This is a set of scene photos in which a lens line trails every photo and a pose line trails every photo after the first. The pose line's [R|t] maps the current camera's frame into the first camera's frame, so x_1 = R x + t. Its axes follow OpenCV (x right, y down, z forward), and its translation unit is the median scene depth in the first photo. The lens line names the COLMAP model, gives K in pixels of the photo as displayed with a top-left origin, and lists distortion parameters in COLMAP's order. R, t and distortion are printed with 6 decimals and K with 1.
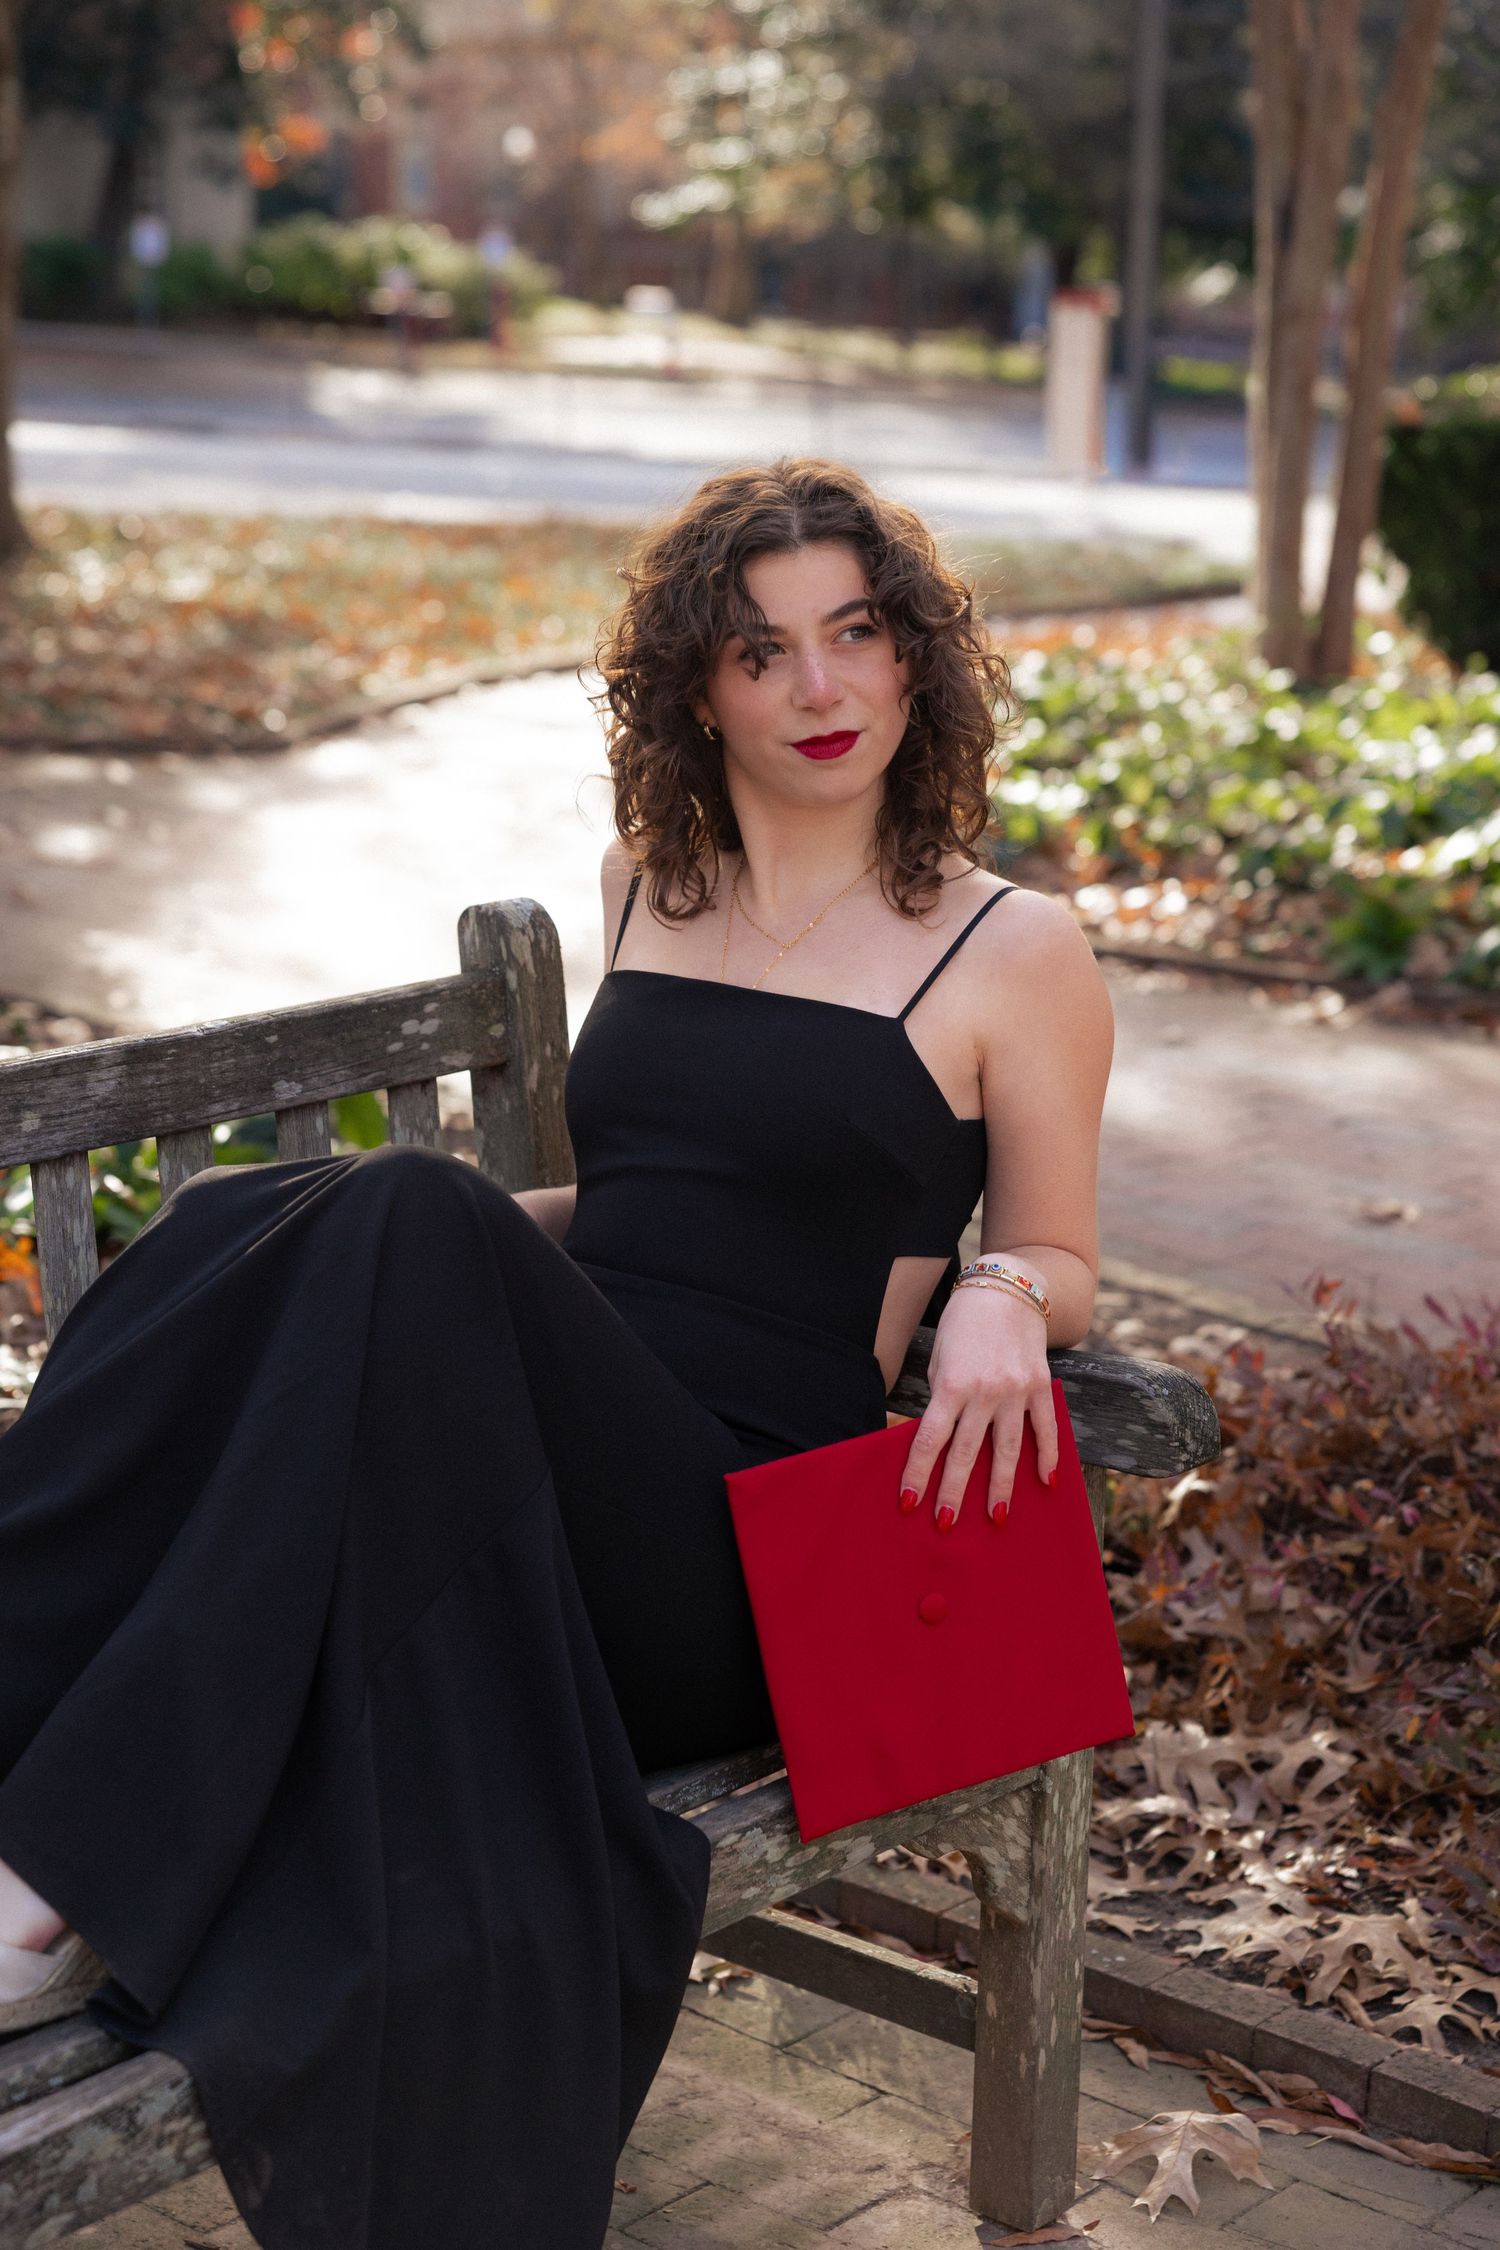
lens RADIAL K [[4422.6, 0, 750.9], [0, 4422.6, 1123.6], [0, 0, 1]] dist [-0.099306, 0.000000]
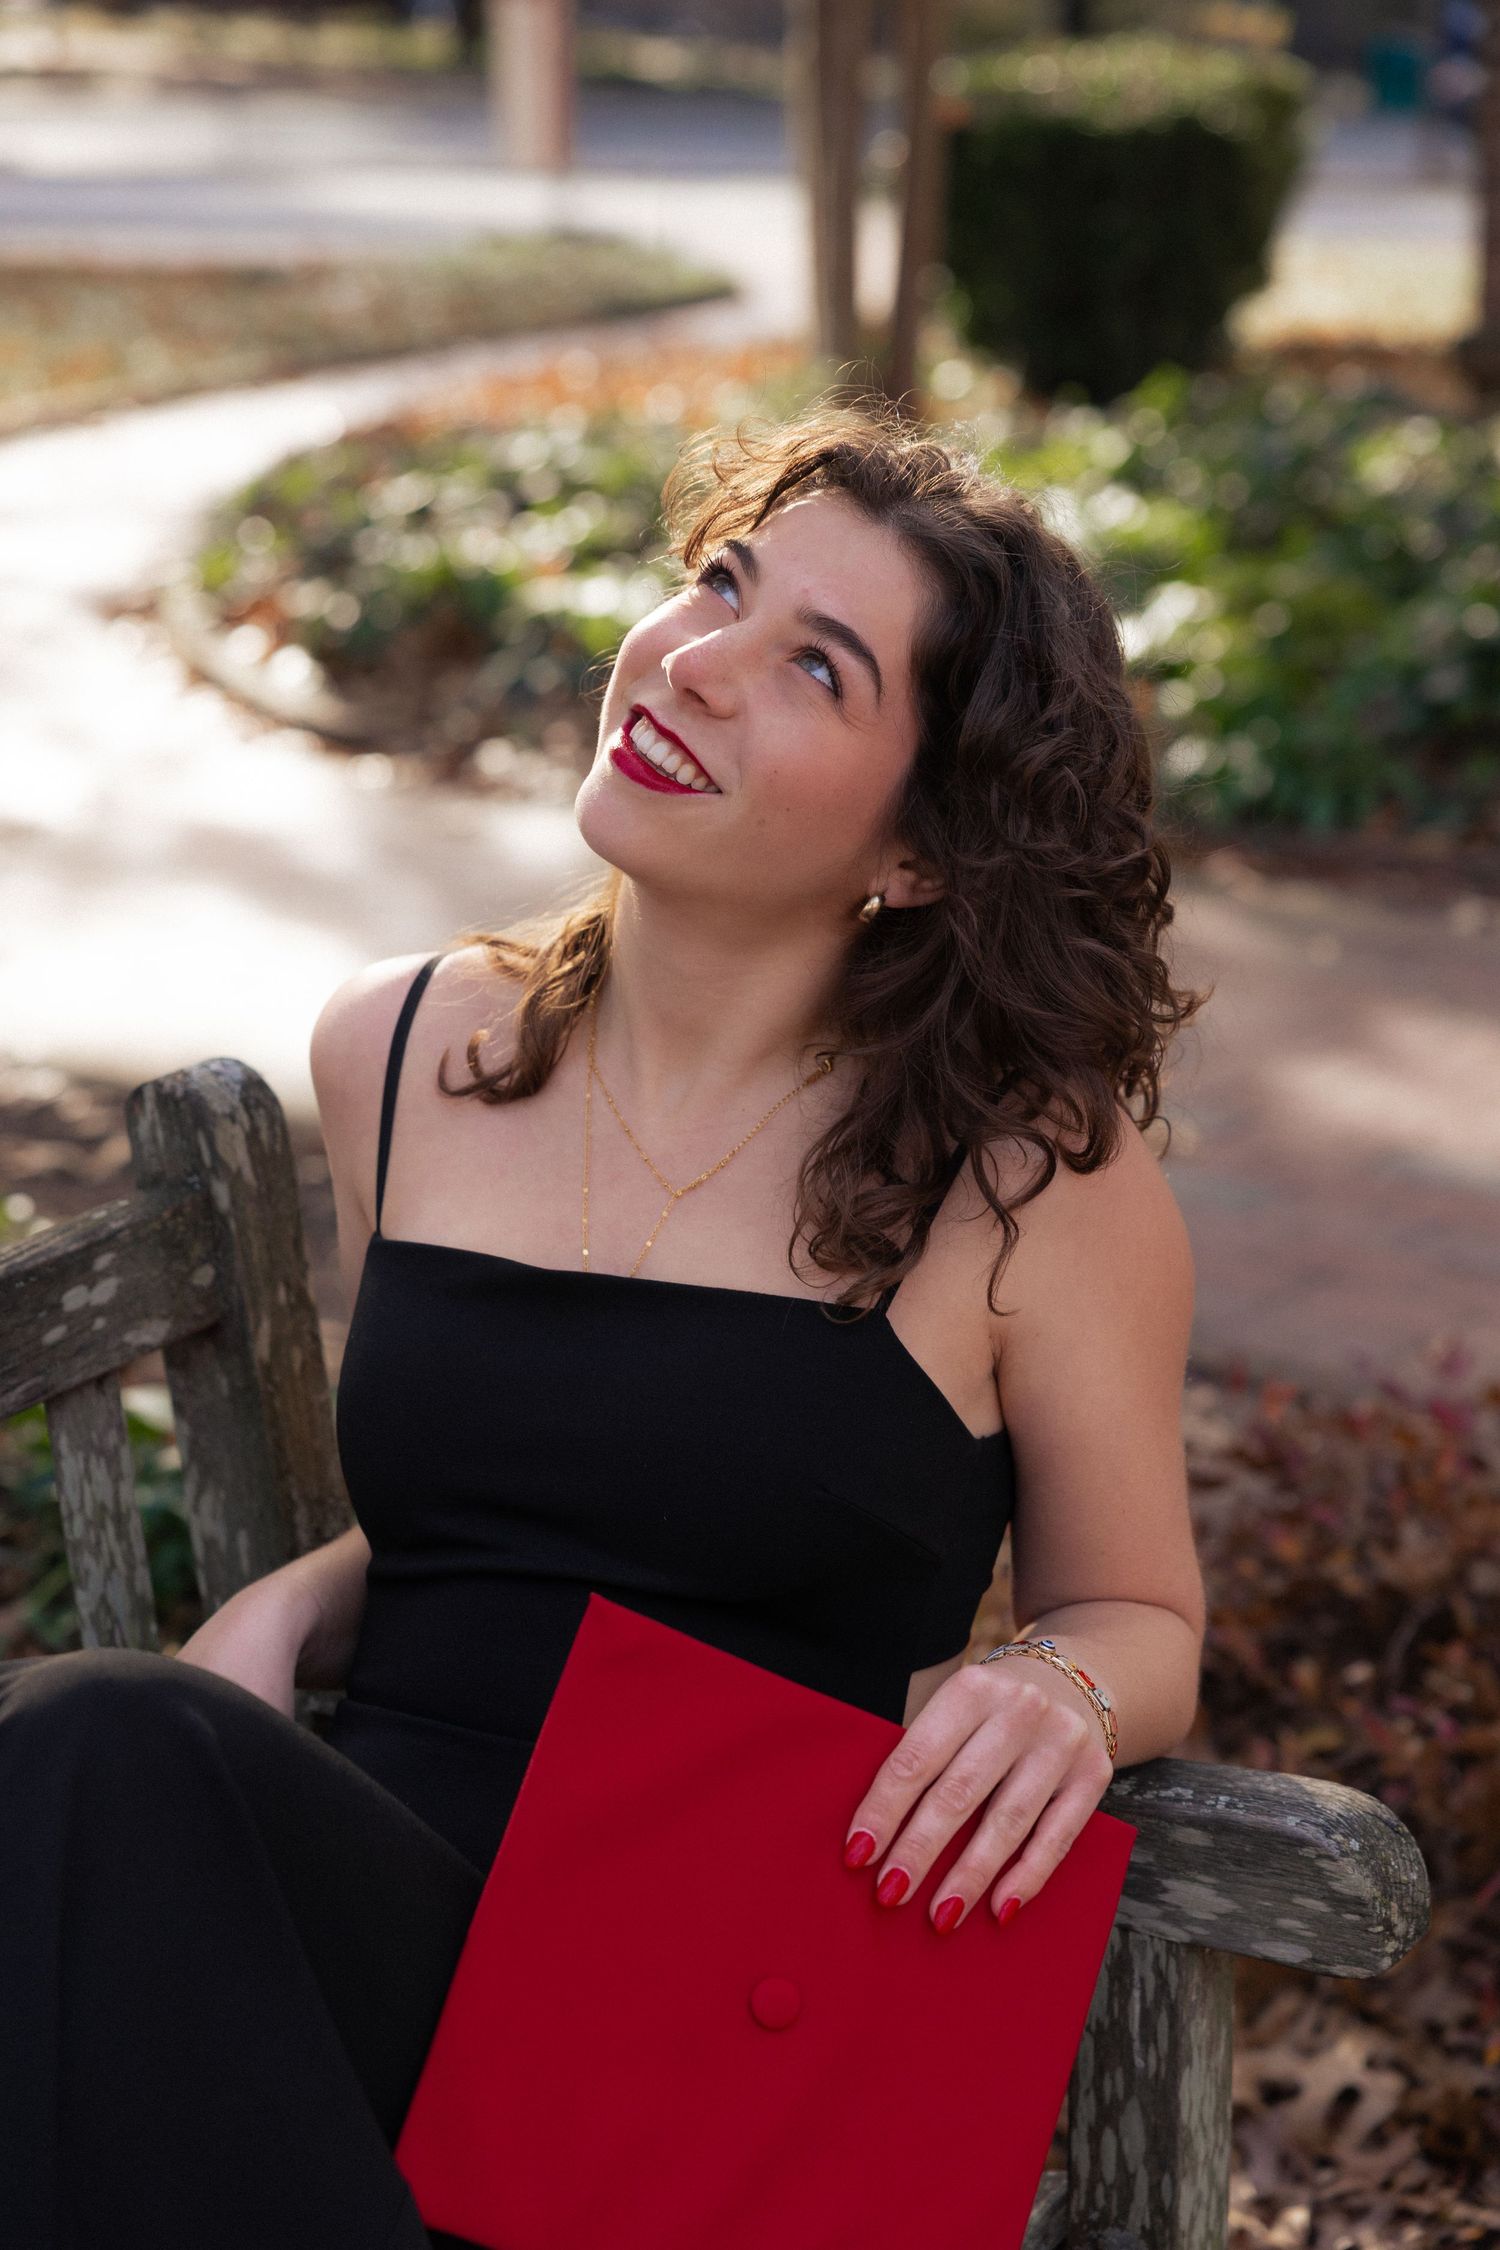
lens RADIAL K [[4453.4, 0, 748.5], [0, 4453.4, 1127.0], [0, 0, 1]] dist [0.053493, 0.000000]
pose [[0.989837, -0.071657, 0.122837, -0.056843], [0.063091, 0.995388, 0.072265, -0.084076], [-0.127449, -0.063781, 0.989792, 0.348992]]
